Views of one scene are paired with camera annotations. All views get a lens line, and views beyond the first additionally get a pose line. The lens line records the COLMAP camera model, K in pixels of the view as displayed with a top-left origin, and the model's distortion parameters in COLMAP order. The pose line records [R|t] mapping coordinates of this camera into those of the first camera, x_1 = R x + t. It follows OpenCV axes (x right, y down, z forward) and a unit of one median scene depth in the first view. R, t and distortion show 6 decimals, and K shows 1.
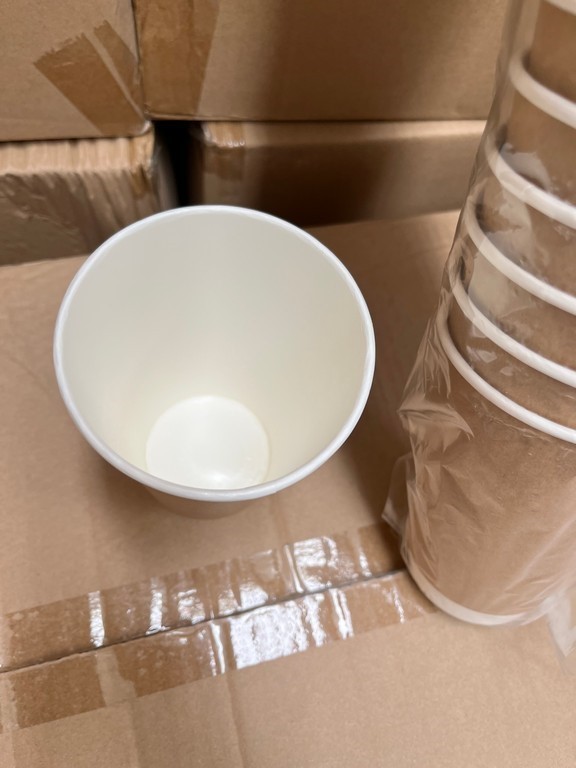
lens RADIAL K [[601.5, 0, 288.0], [0, 601.5, 384.0], [0, 0, 1]] dist [-0.000476, -0.004785]
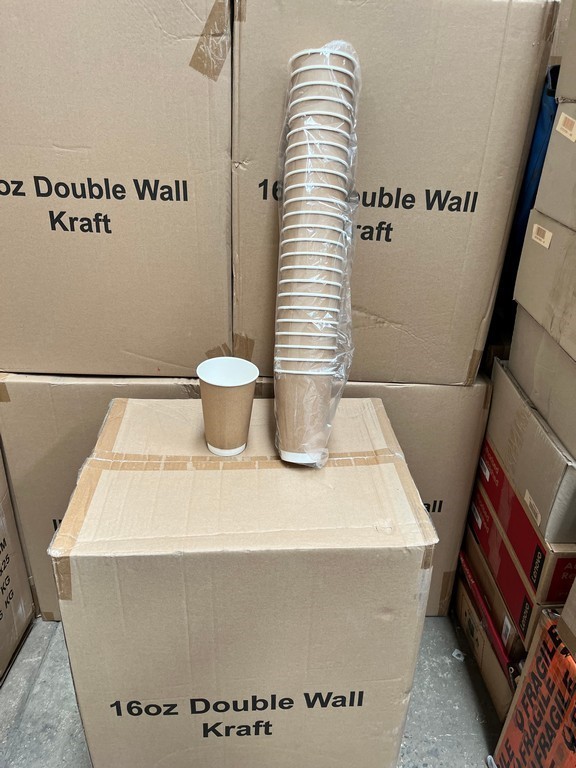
lens RADIAL K [[589.7, 0, 288.0], [0, 589.7, 384.0], [0, 0, 1]] dist [0.058412, -0.108949]
pose [[0.979528, -0.012689, -0.200906, 0.806534], [-0.121355, 0.759056, -0.639615, 1.861666], [0.160615, 0.650902, 0.741977, -1.500336]]
